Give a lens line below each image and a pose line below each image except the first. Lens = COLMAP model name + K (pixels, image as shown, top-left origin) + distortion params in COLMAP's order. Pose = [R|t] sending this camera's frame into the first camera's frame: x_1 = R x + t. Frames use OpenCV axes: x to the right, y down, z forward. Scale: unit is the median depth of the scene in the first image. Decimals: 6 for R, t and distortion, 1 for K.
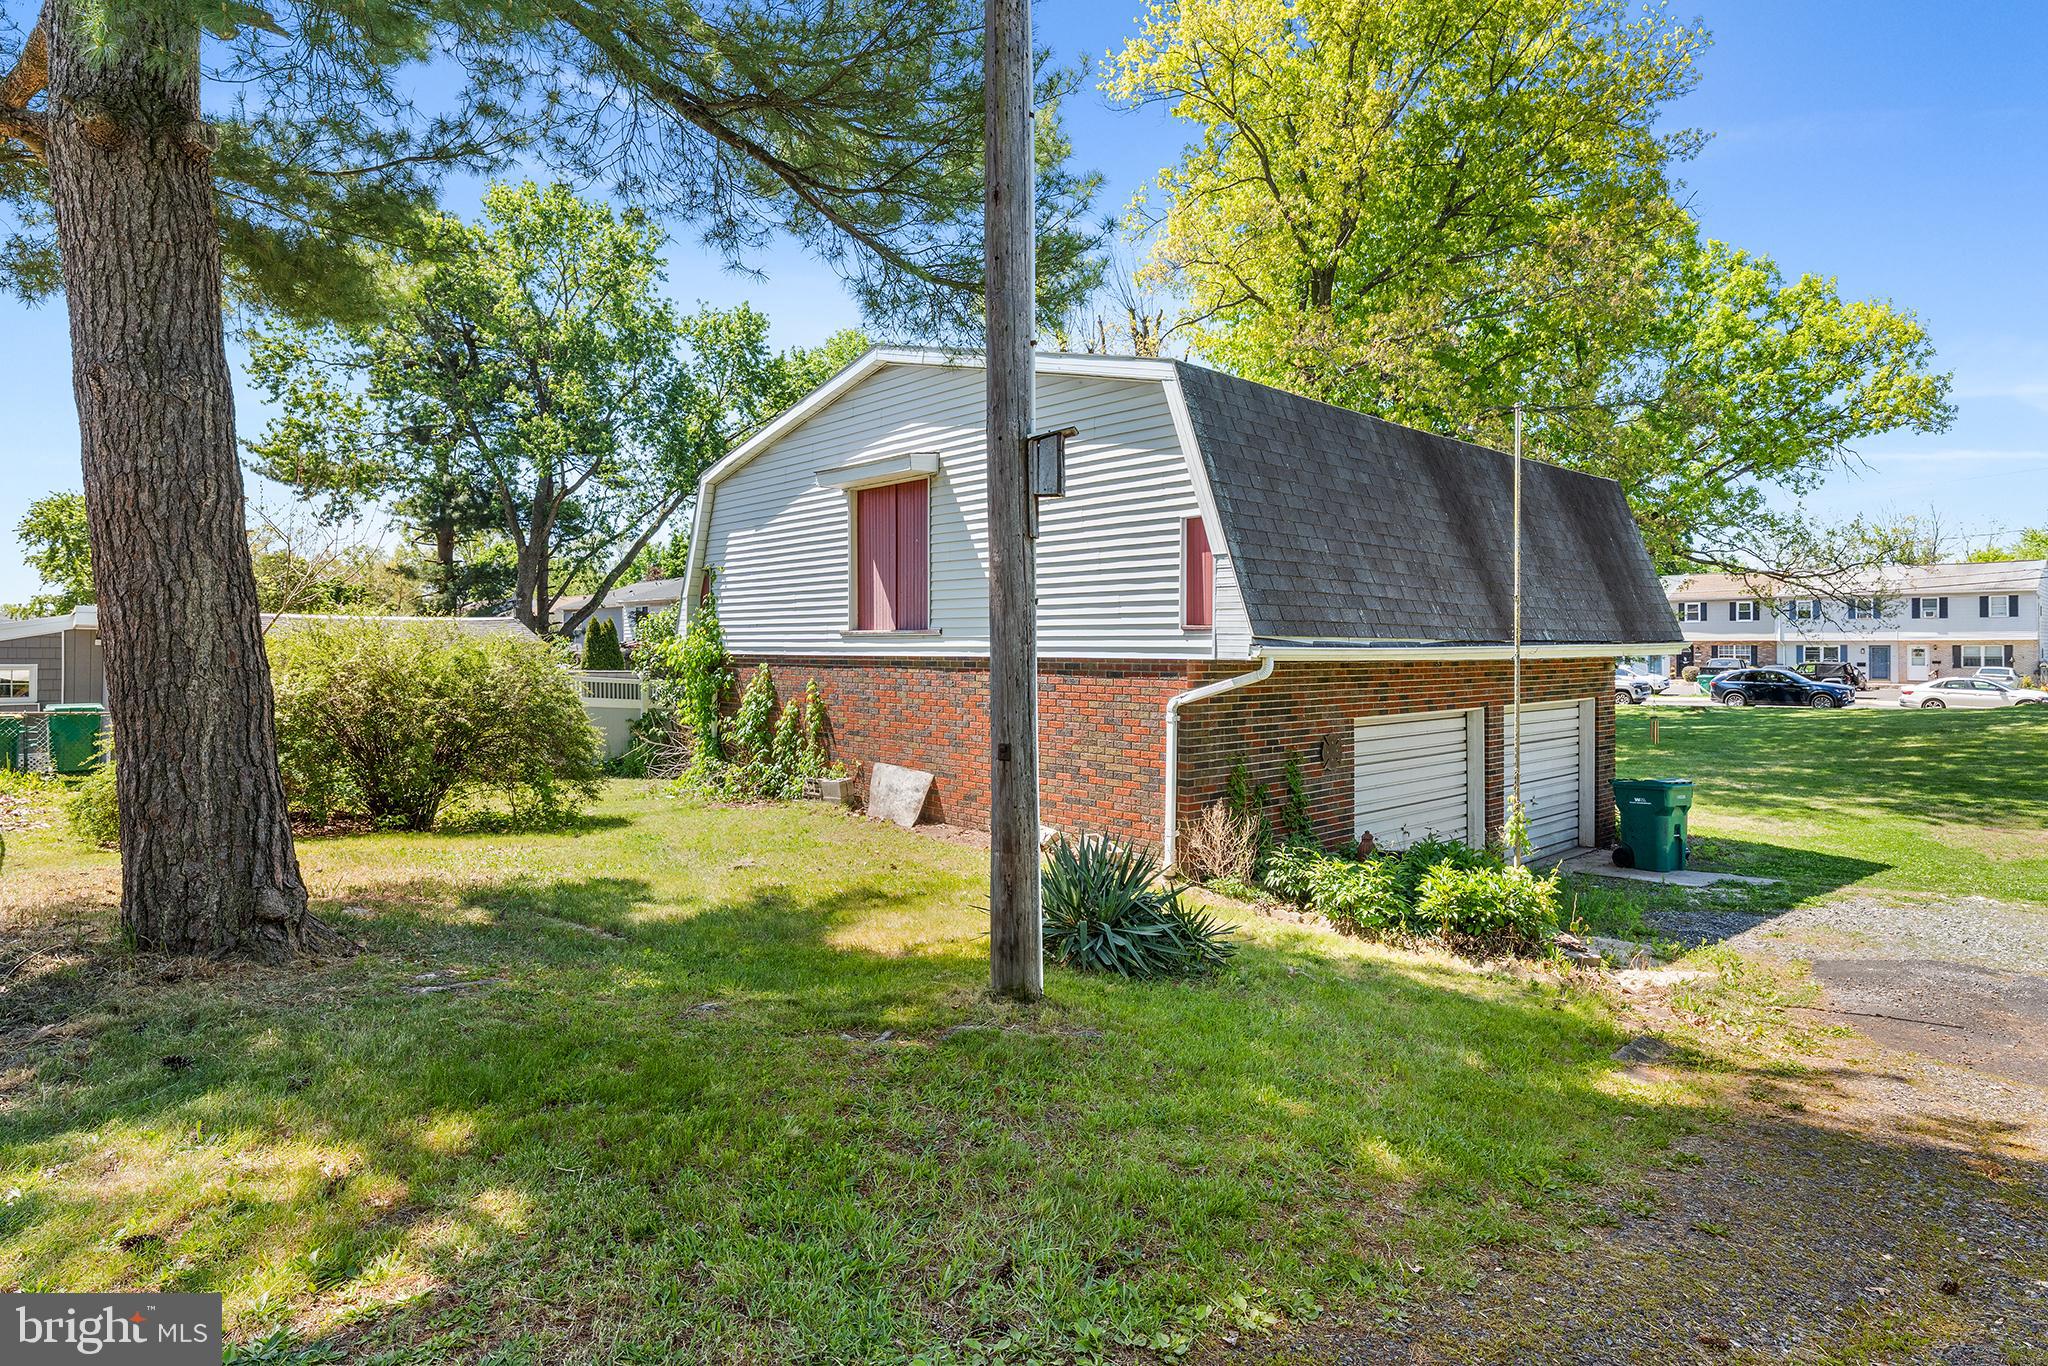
lens RADIAL K [[1097.0, 0, 1036.4], [0, 1097.0, 637.6], [0, 0, 1]] dist [0.003013, 0.000366]
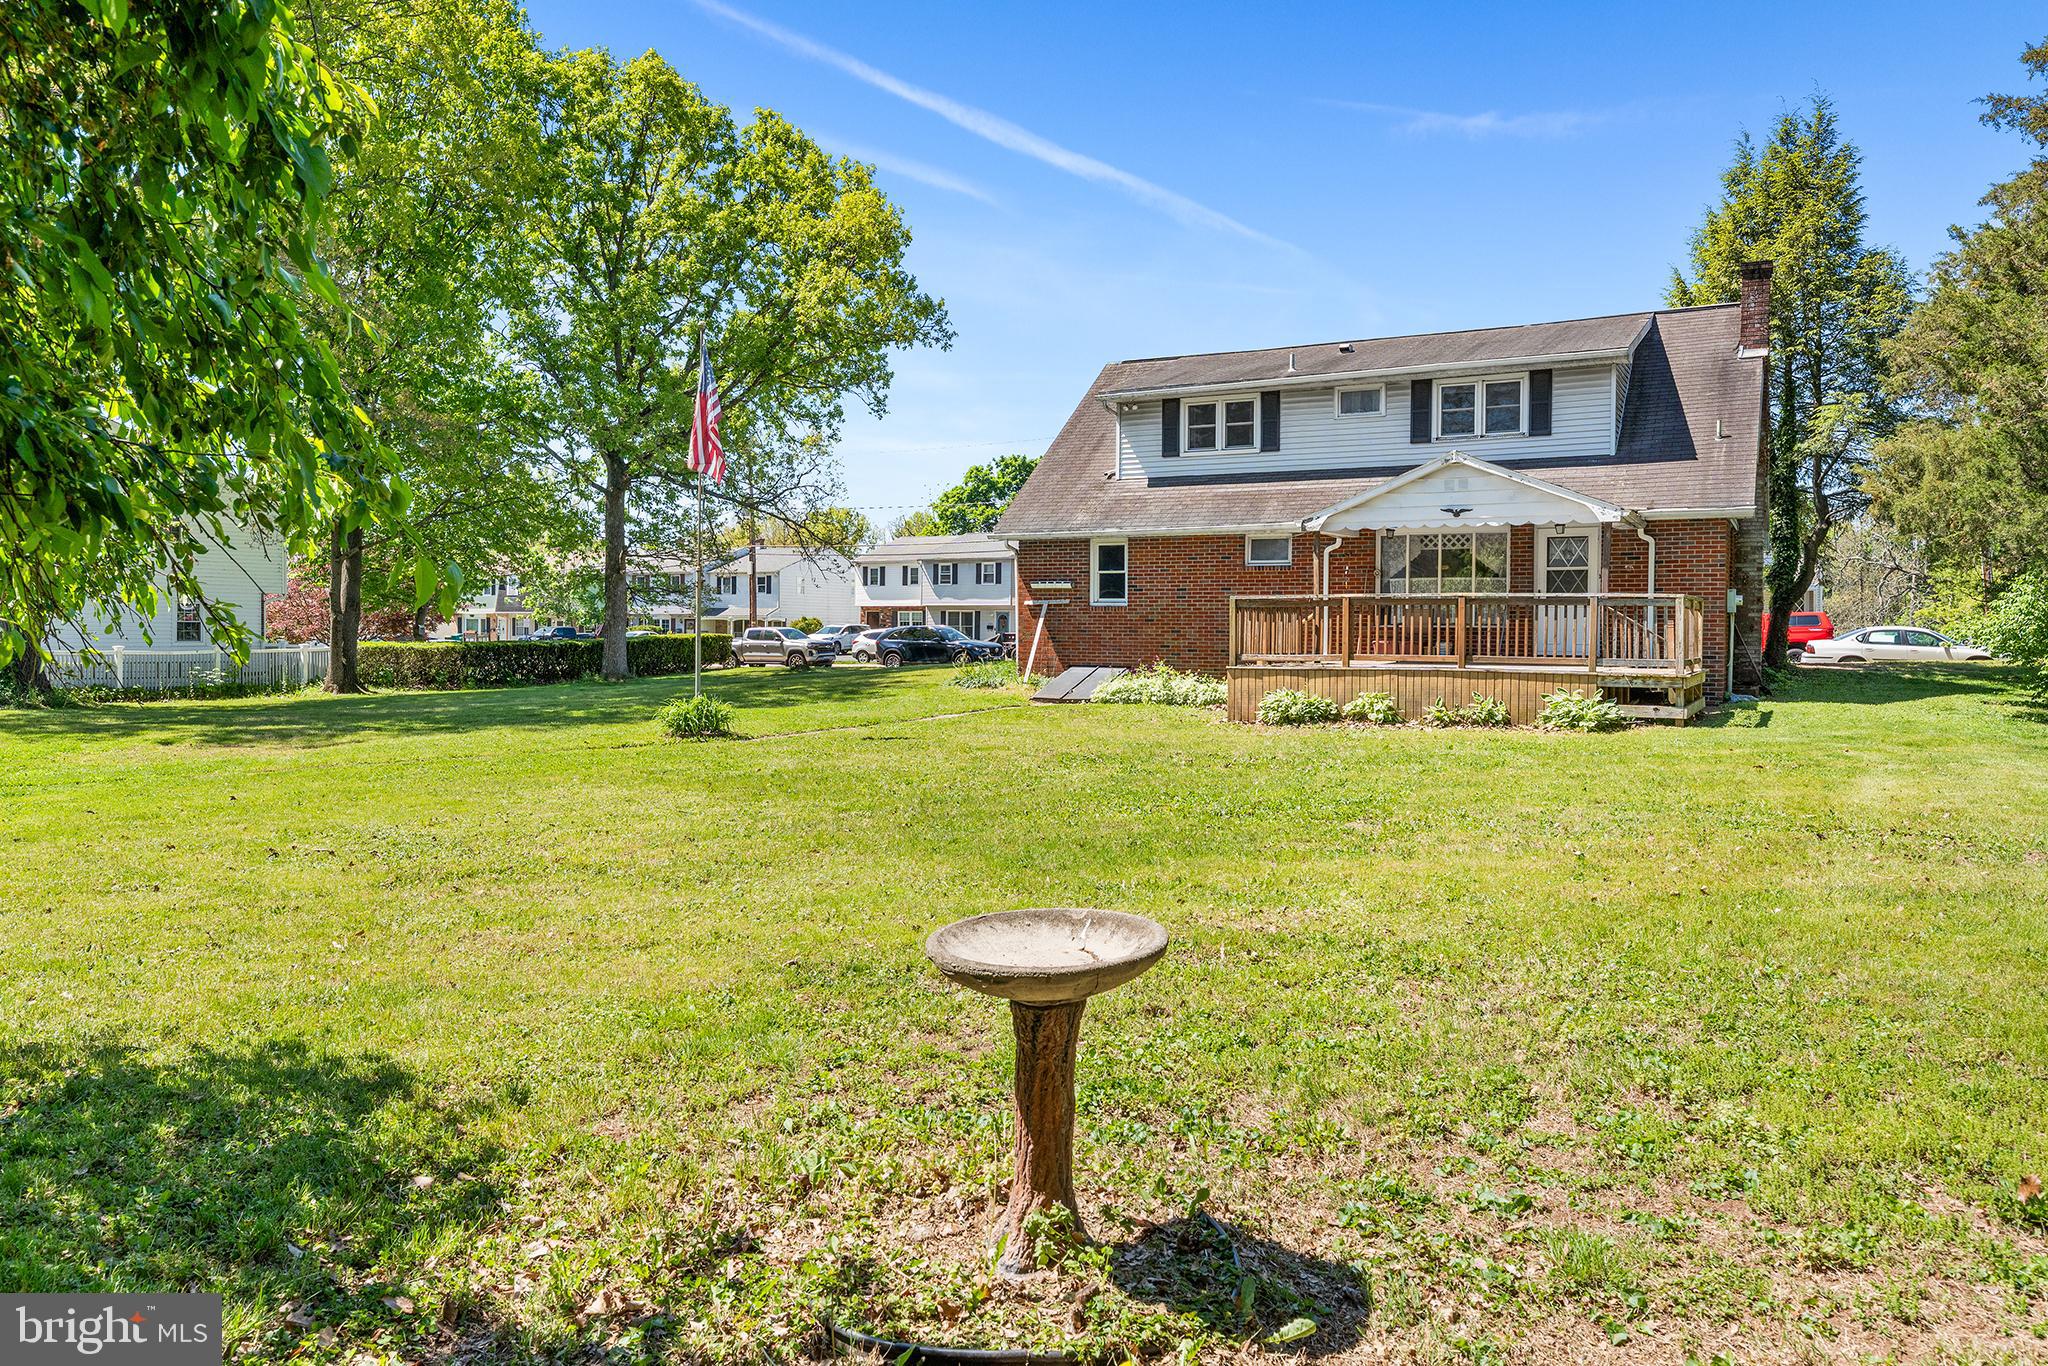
lens RADIAL K [[1413.3, 0, 1030.9], [0, 1413.3, 674.3], [0, 0, 1]] dist [-0.001353, 0.000518]
pose [[0.956042, -0.000456, 0.293230, 1.669072], [-0.010735, 0.999274, 0.036554, 0.102564], [-0.293034, -0.038095, 0.955343, -0.368084]]
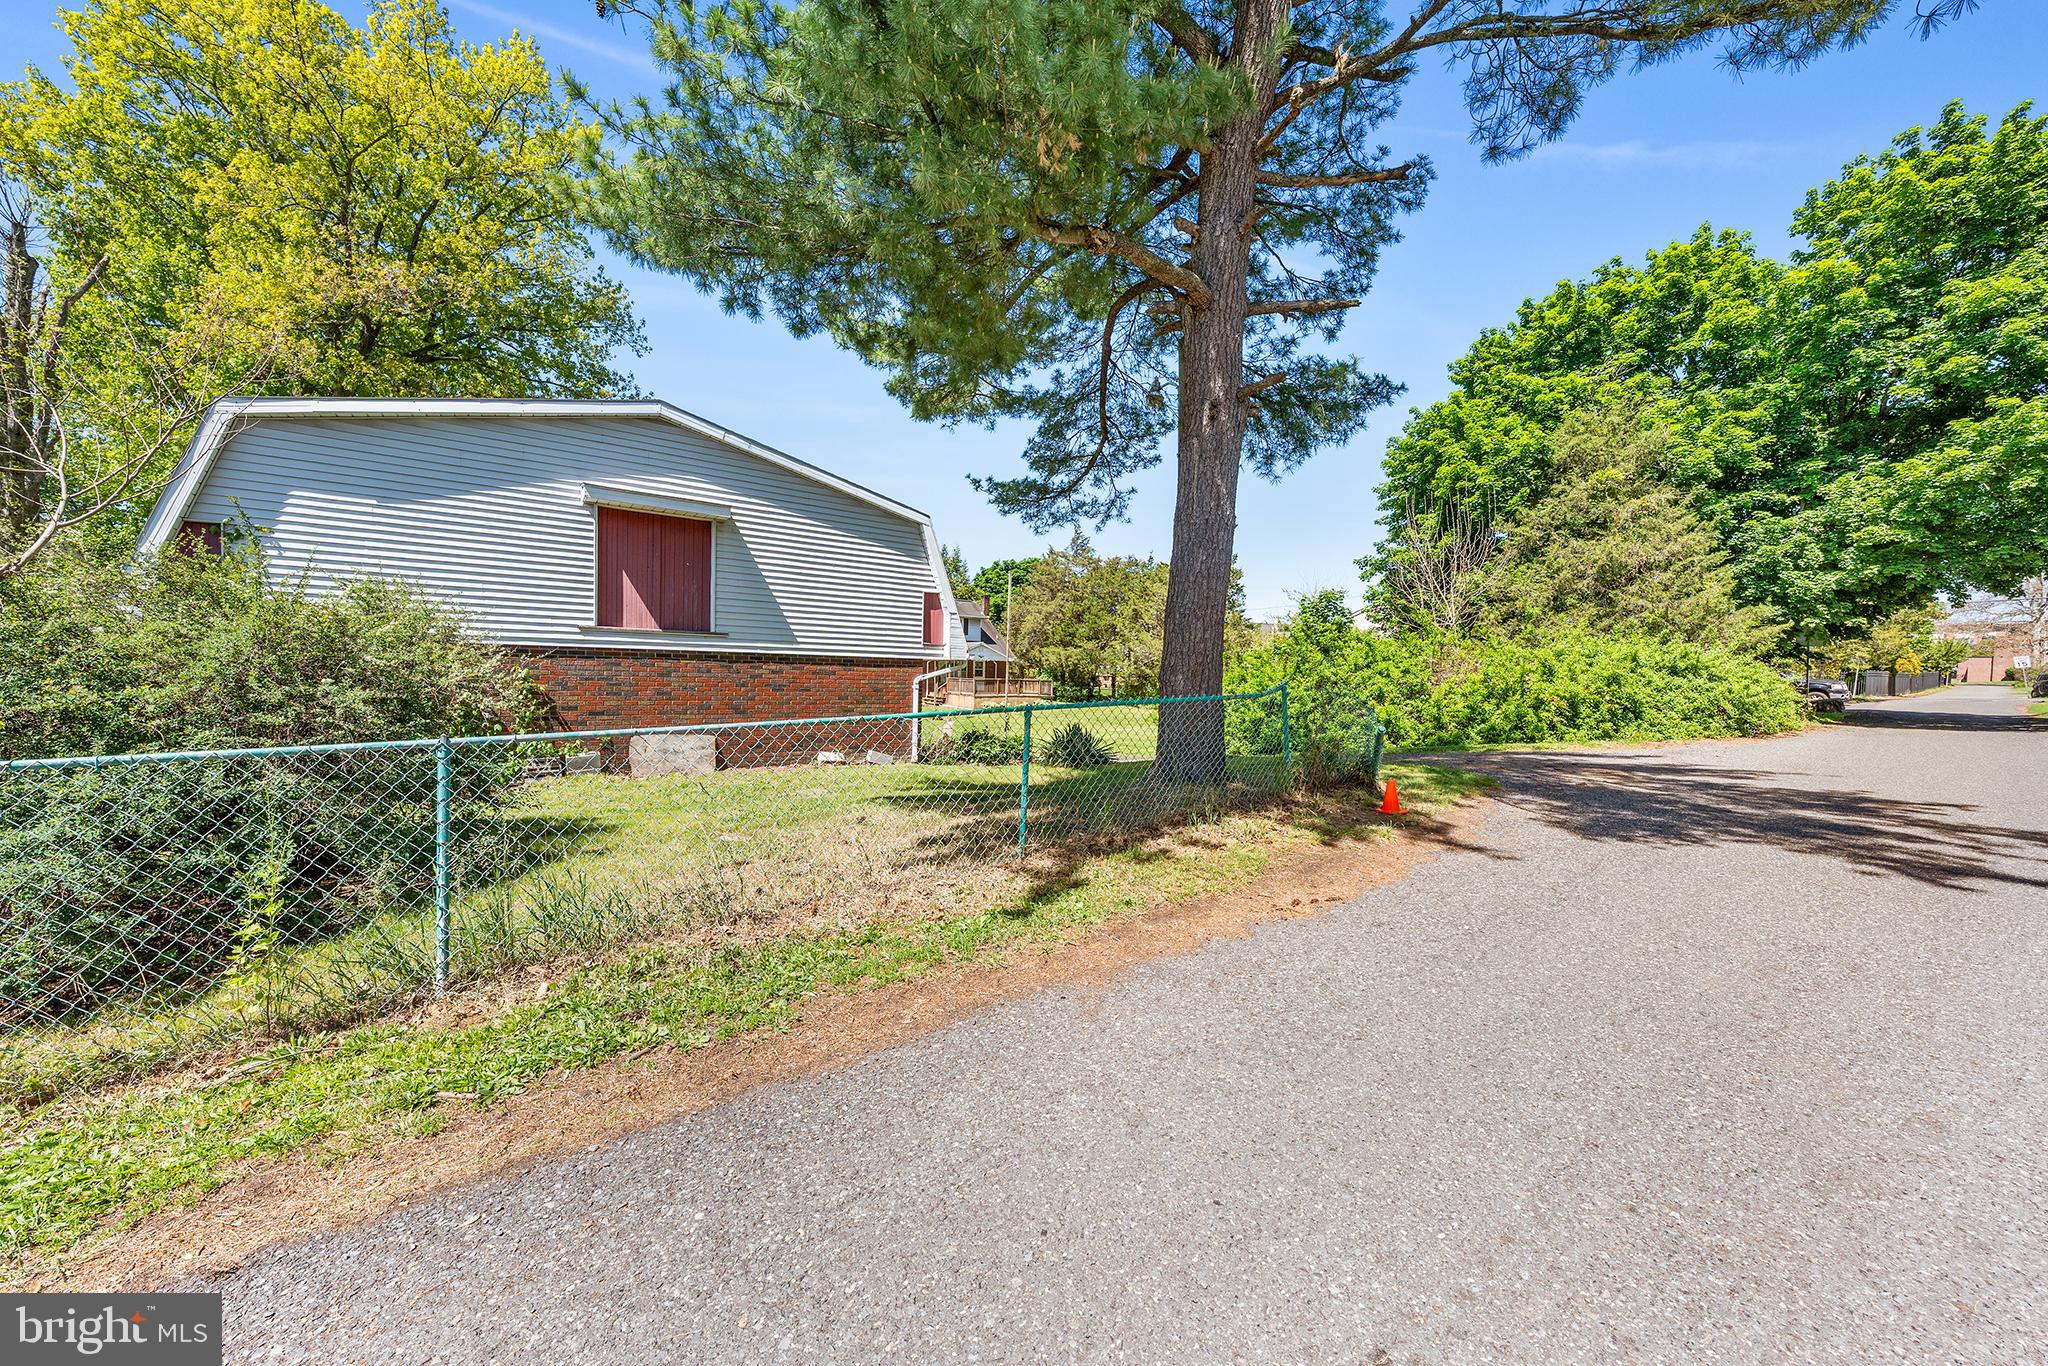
lens RADIAL K [[714.1, 0, 1024.0], [0, 714.1, 683.0], [0, 0, 1]] dist [-0.001931, -0.000183]
pose [[0.127389, -0.010370, 0.991799, -0.959628], [-0.031278, 0.999406, 0.014467, 0.032125], [-0.991360, -0.032864, 0.126989, 0.498995]]
